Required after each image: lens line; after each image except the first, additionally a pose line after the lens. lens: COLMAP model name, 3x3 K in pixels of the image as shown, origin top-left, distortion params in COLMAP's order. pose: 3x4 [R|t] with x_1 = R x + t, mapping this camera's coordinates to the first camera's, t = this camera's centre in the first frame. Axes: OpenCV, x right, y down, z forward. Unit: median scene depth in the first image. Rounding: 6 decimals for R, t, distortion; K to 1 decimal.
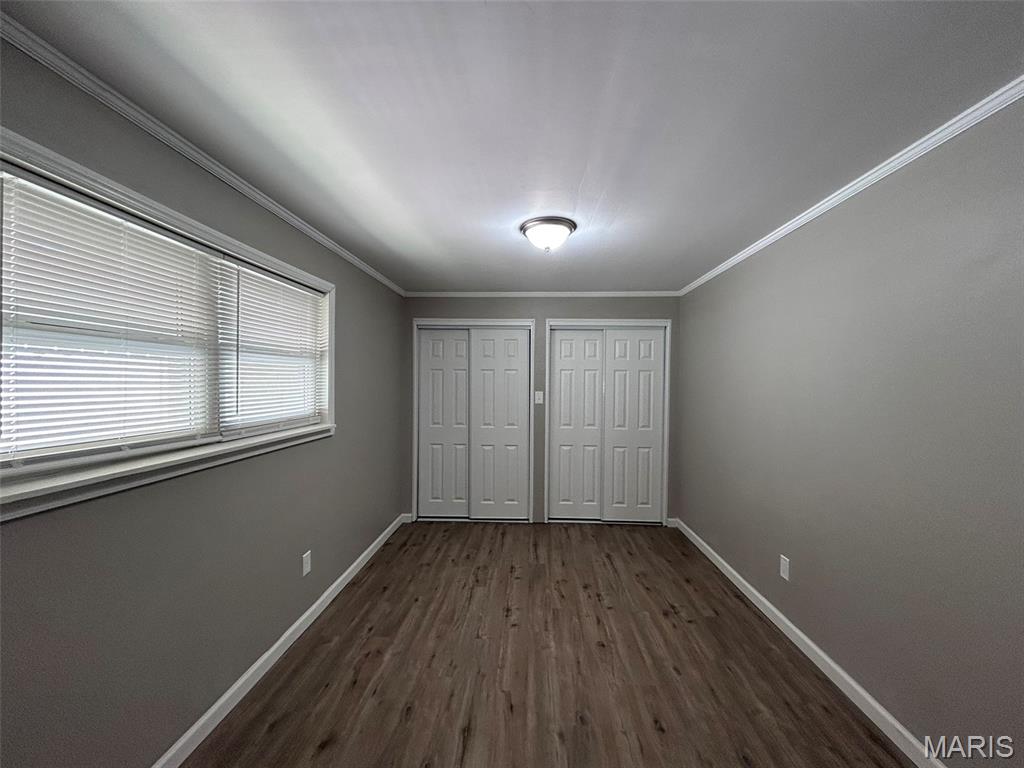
lens RADIAL K [[412.9, 0, 512.0], [0, 412.9, 384.0], [0, 0, 1]] dist [0.000065, 0.000434]
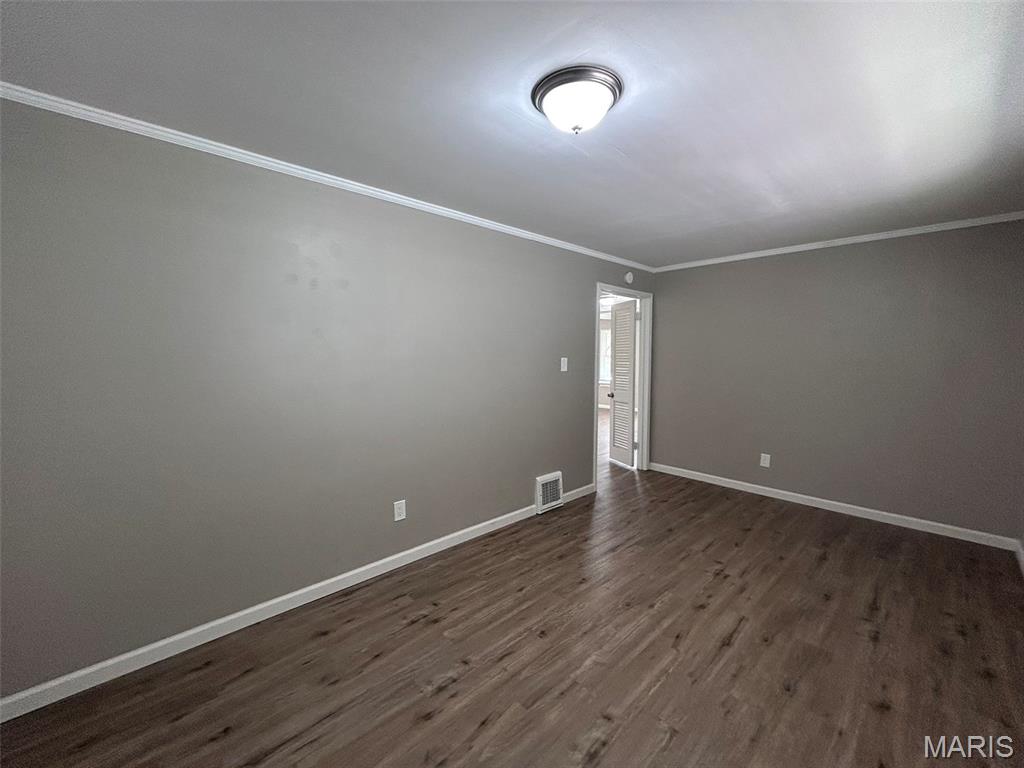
lens RADIAL K [[412.9, 0, 512.0], [0, 412.9, 384.0], [0, 0, 1]] dist [0.000065, 0.000434]
pose [[-0.723555, -0.055430, 0.688037, -0.319845], [-0.000515, 0.996814, 0.079763, 0.015615], [-0.690266, 0.057359, -0.721278, 1.636953]]
